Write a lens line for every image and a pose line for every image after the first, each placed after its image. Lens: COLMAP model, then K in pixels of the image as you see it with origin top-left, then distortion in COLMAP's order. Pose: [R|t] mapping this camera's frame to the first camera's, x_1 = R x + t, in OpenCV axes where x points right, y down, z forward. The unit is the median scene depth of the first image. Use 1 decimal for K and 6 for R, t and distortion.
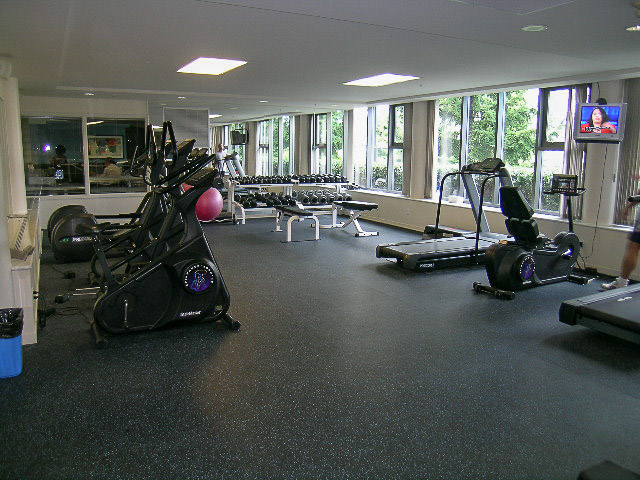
lens RADIAL K [[527.6, 0, 318.2], [0, 527.6, 239.9], [0, 0, 1]] dist [-0.068666, 0.018497]
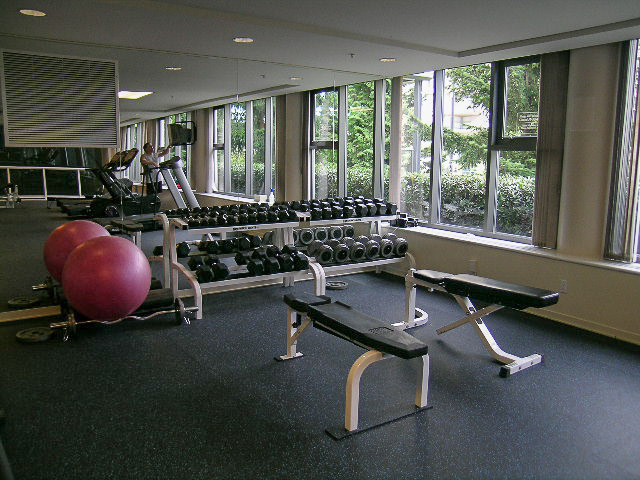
lens RADIAL K [[527.6, 0, 320.9], [0, 527.6, 240.8], [0, 0, 1]] dist [-0.068666, 0.018497]
pose [[0.993547, -0.018791, 0.111857, -0.078026], [0.019313, 0.999807, -0.003577, -0.081686], [-0.111768, 0.005714, 0.993718, 0.484737]]
